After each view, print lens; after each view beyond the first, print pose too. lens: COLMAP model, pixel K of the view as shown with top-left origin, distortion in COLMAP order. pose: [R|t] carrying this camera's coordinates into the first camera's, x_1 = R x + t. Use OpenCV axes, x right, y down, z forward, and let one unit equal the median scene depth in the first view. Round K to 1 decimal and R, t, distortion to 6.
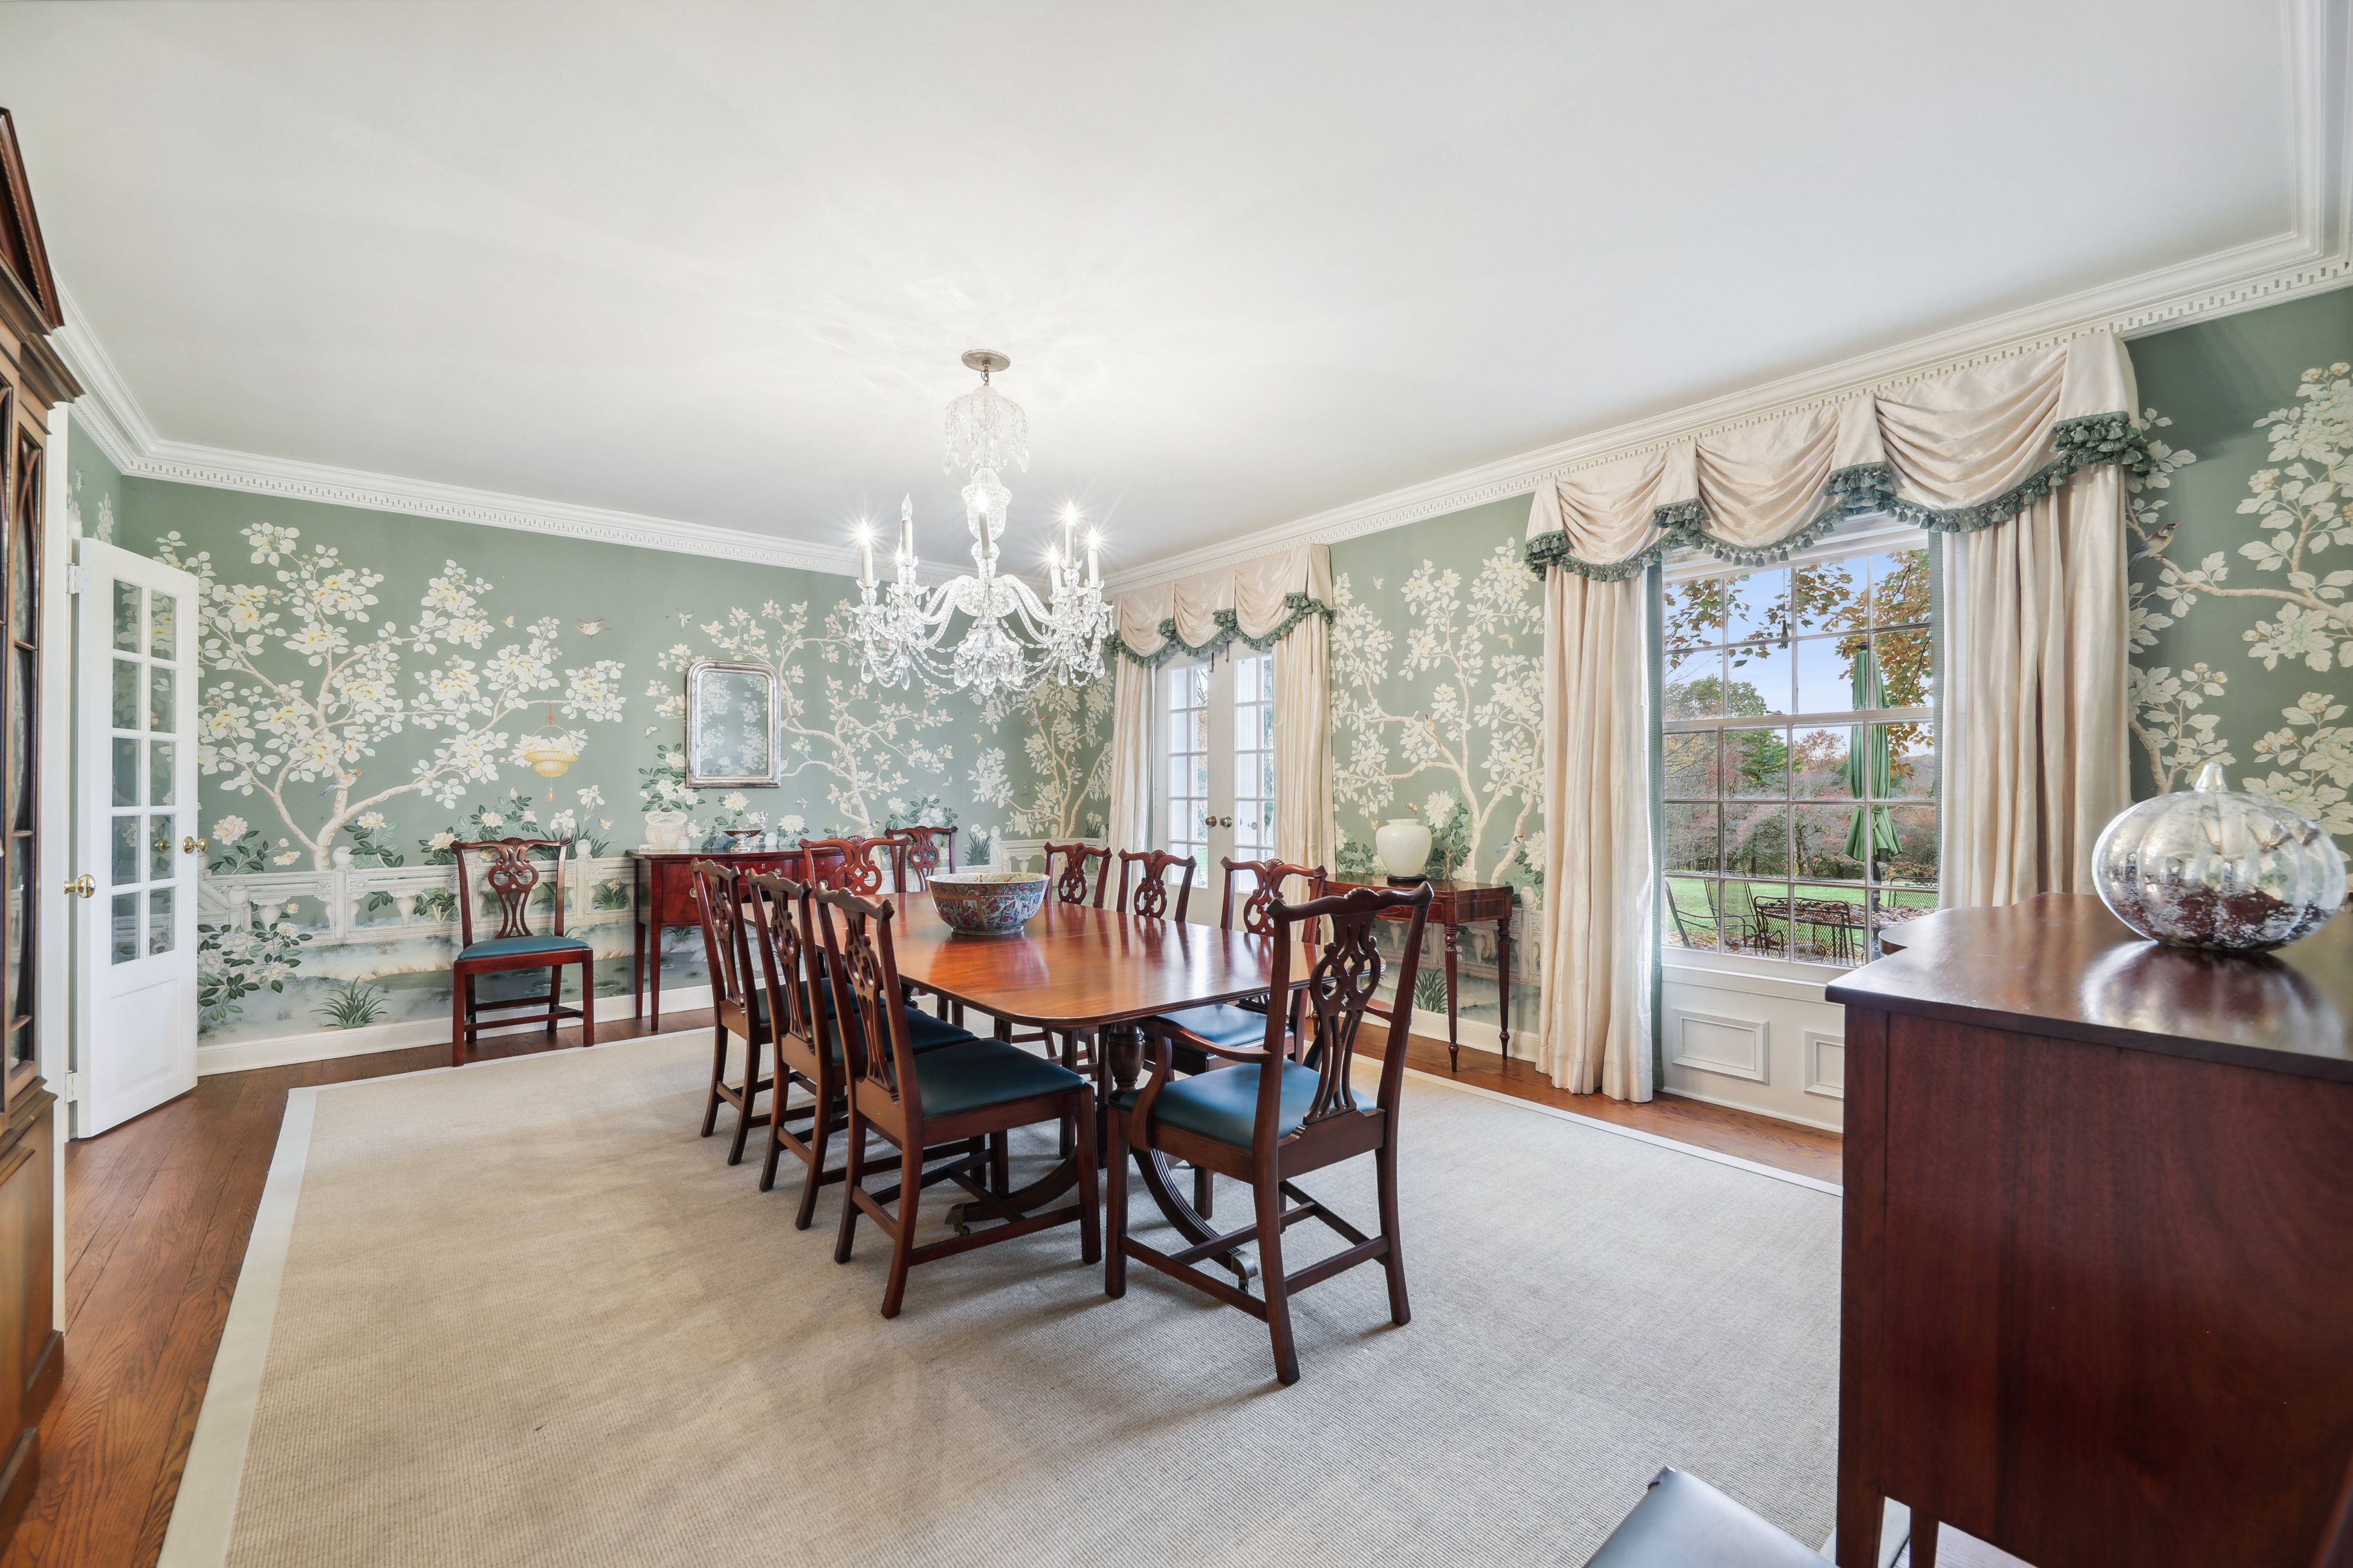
lens RADIAL K [[951.0, 0, 1188.3], [0, 951.0, 780.5], [0, 0, 1]] dist [-0.002644, -0.001621]
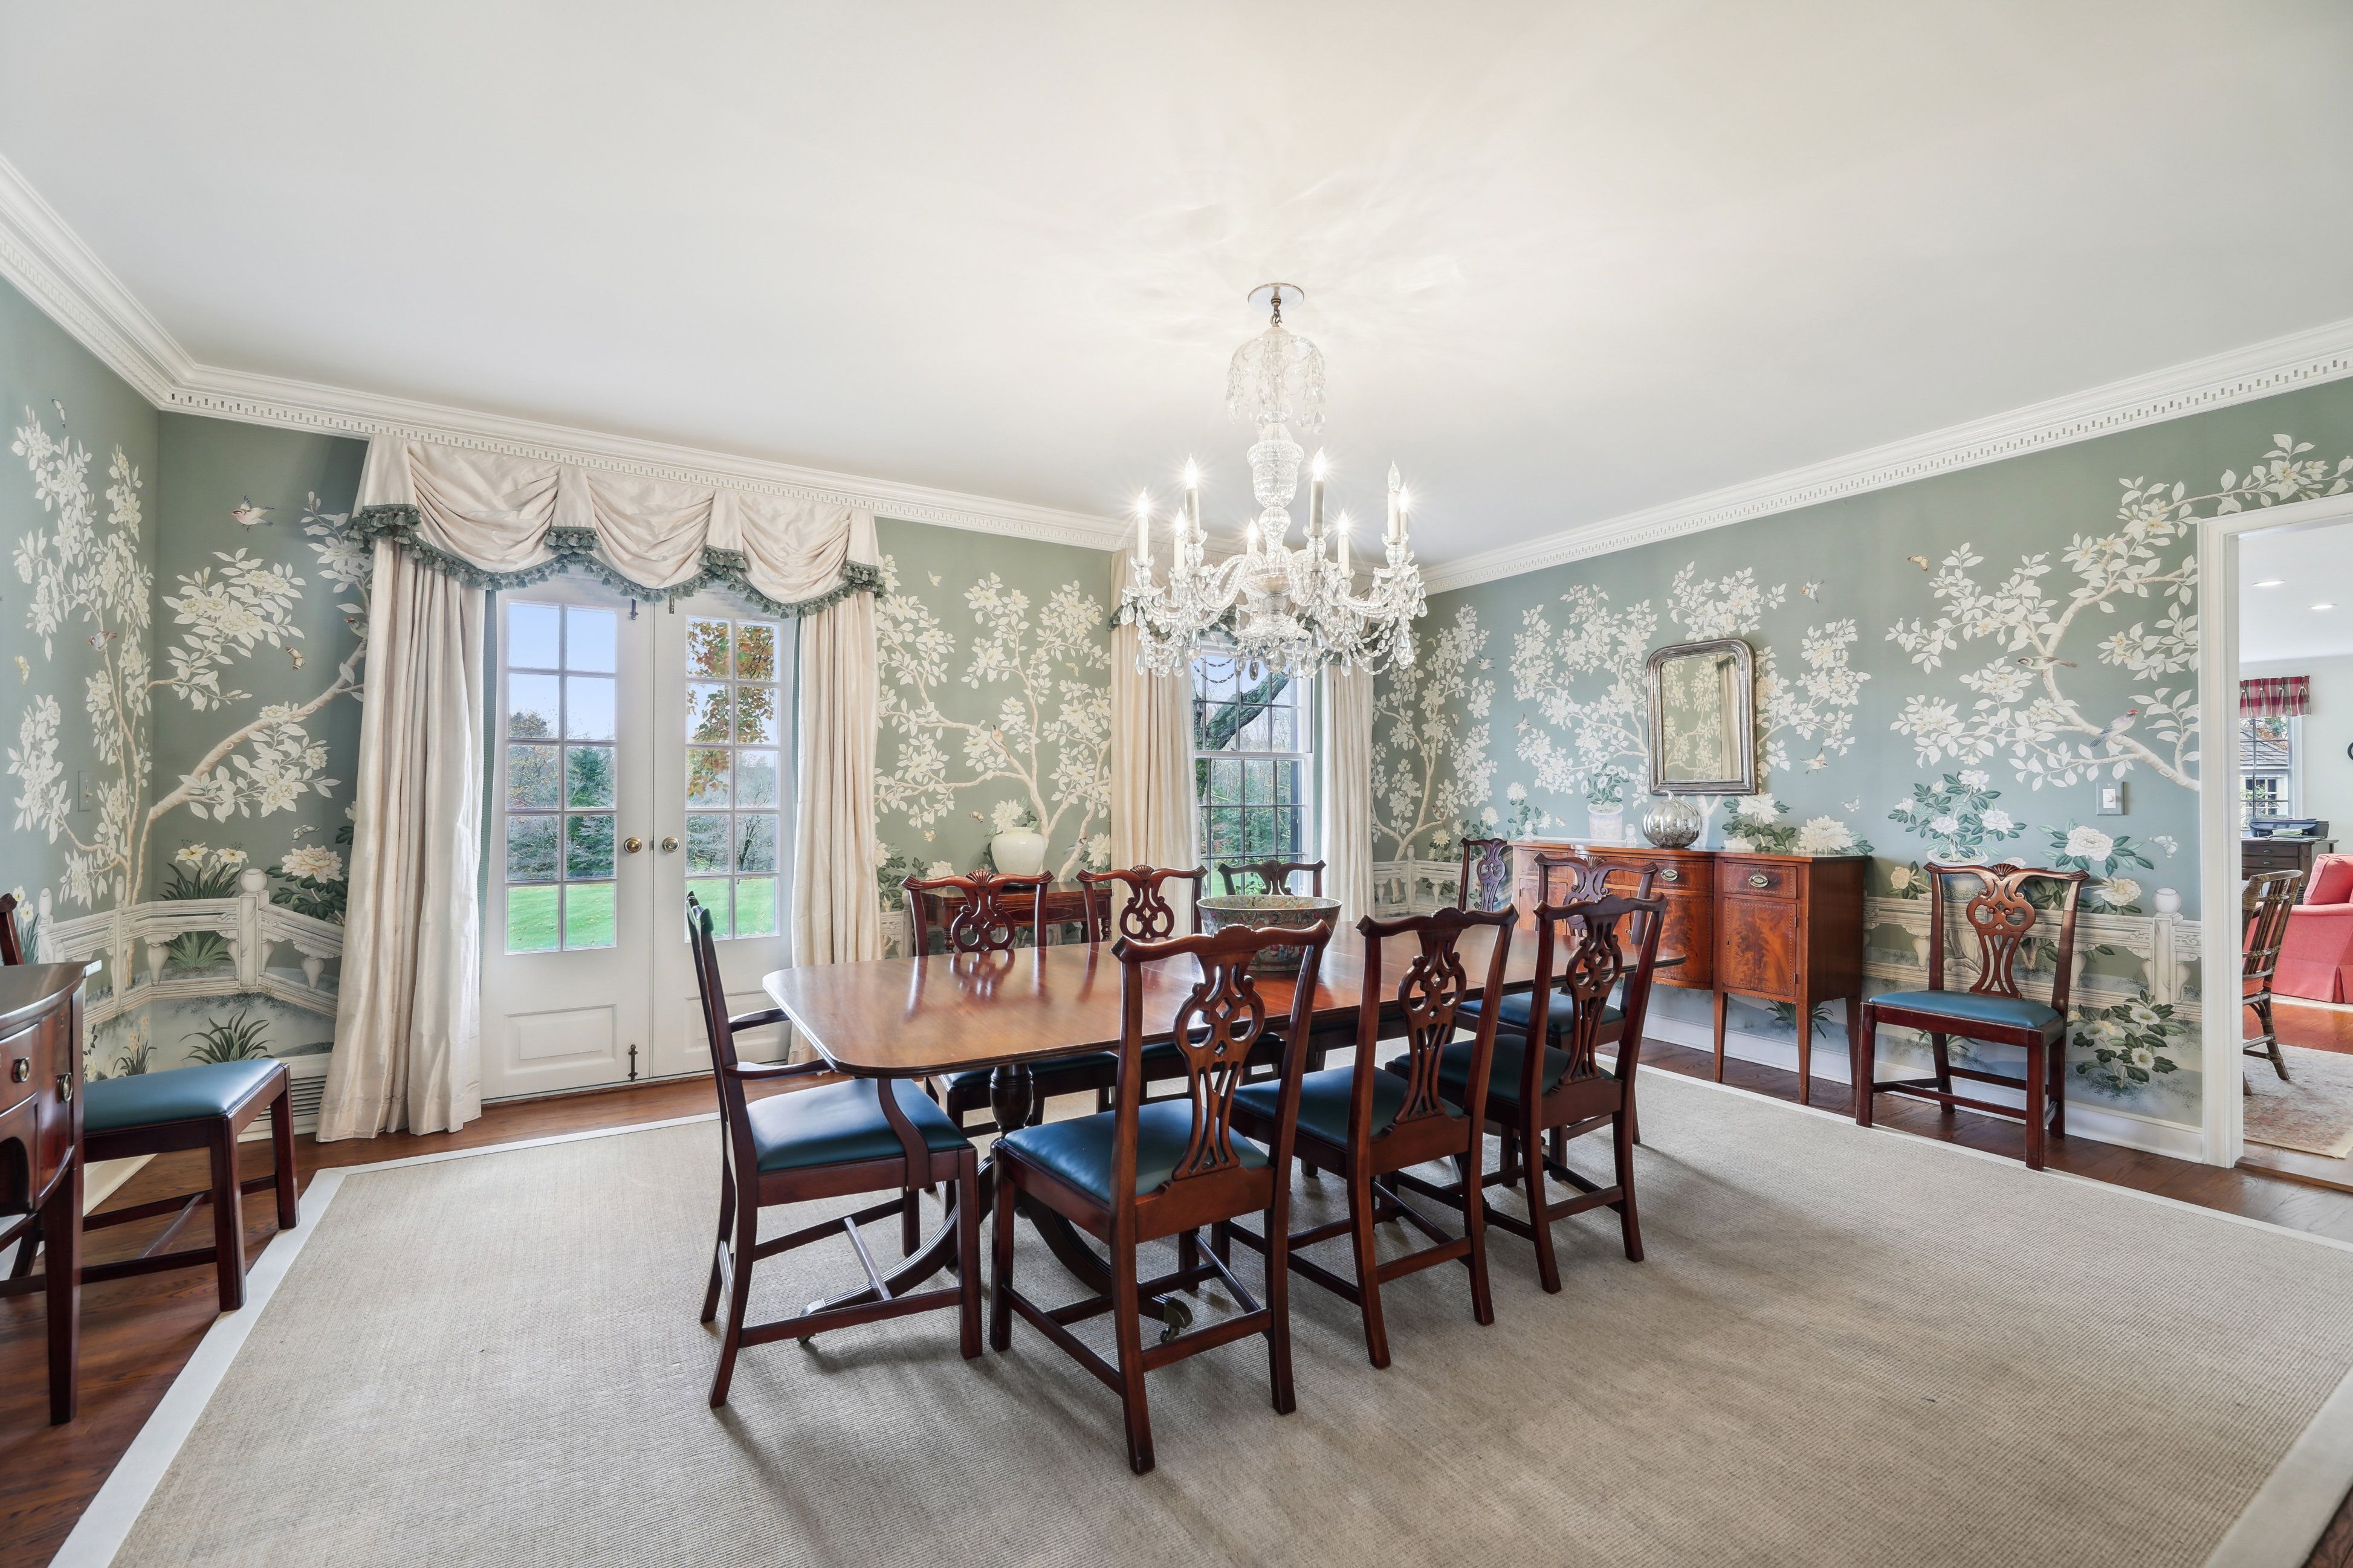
lens RADIAL K [[951.0, 0, 1172.8], [0, 951.0, 785.5], [0, 0, 1]] dist [-0.002644, -0.001621]
pose [[0.164217, 0.012779, 0.986341, -0.735013], [-0.009907, 0.999887, -0.011305, 0.005428], [-0.986374, -0.007915, 0.164325, 0.651724]]
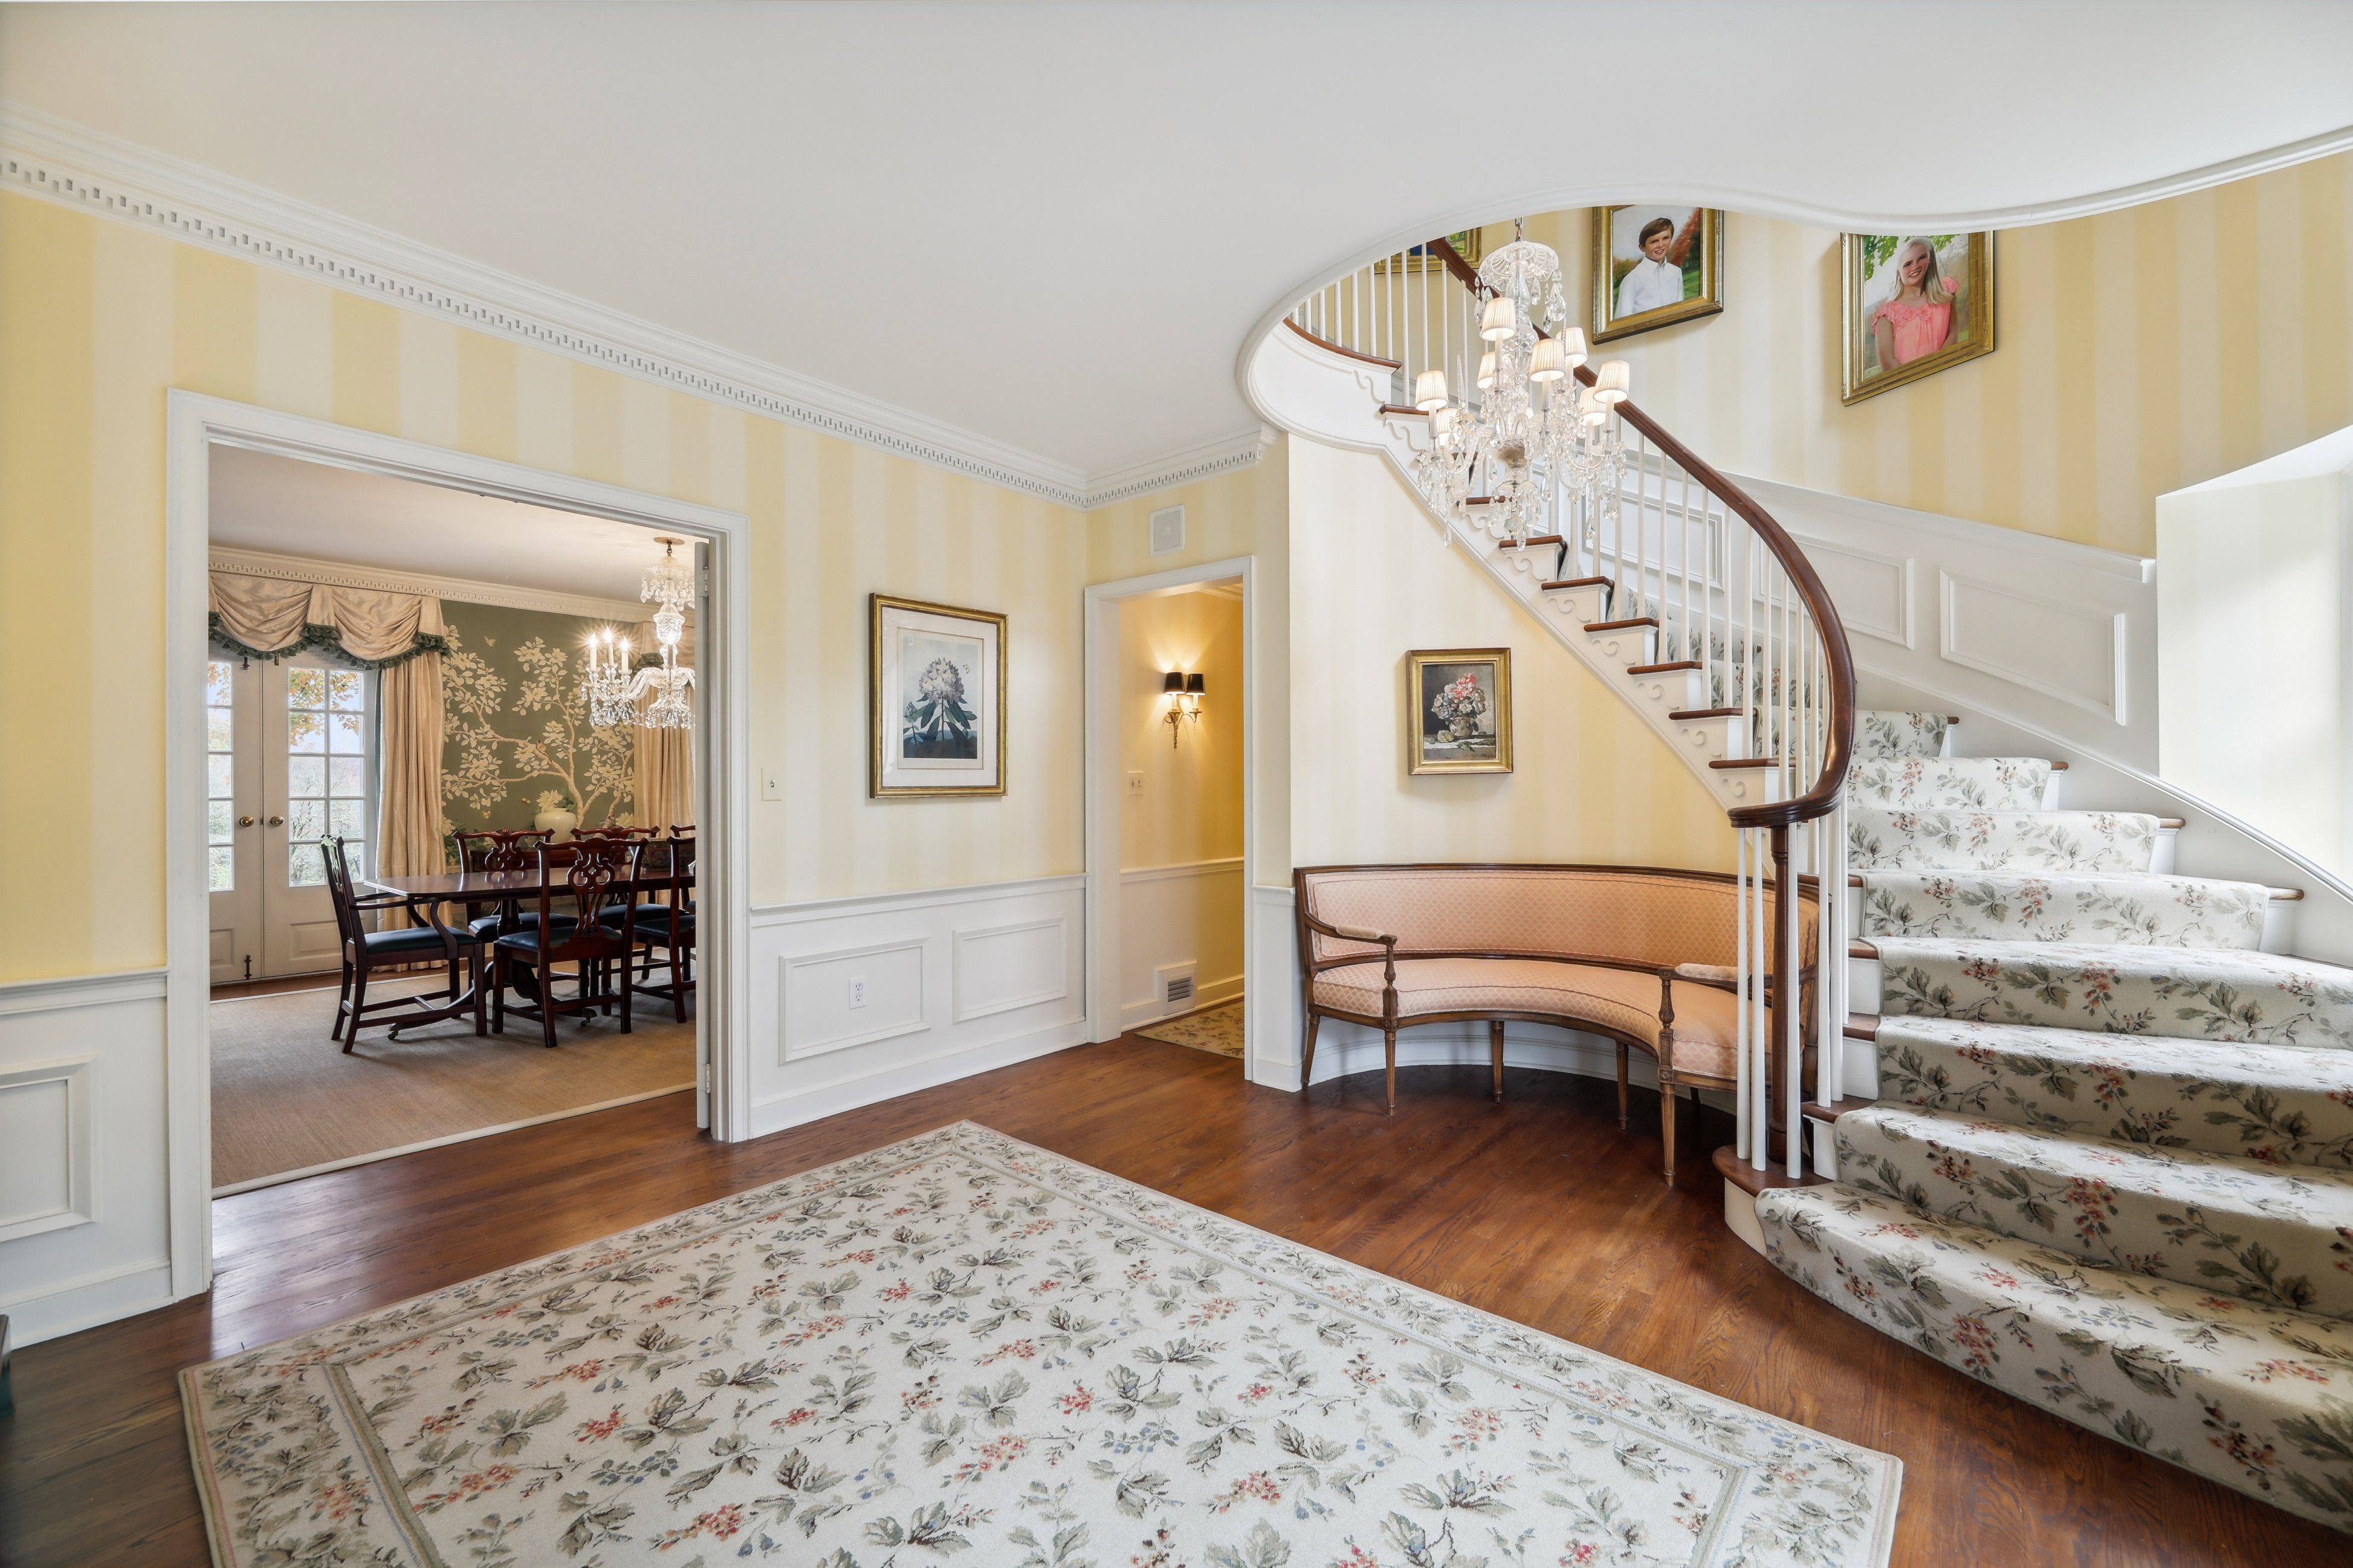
lens RADIAL K [[951.0, 0, 1176.9], [0, 951.0, 783.9], [0, 0, 1]] dist [-0.002644, -0.001621]
pose [[-0.168993, 0.003339, 0.985612, -1.434760], [-0.007140, 0.999964, -0.004612, 0.000676], [-0.985591, -0.007817, -0.168963, 0.255766]]
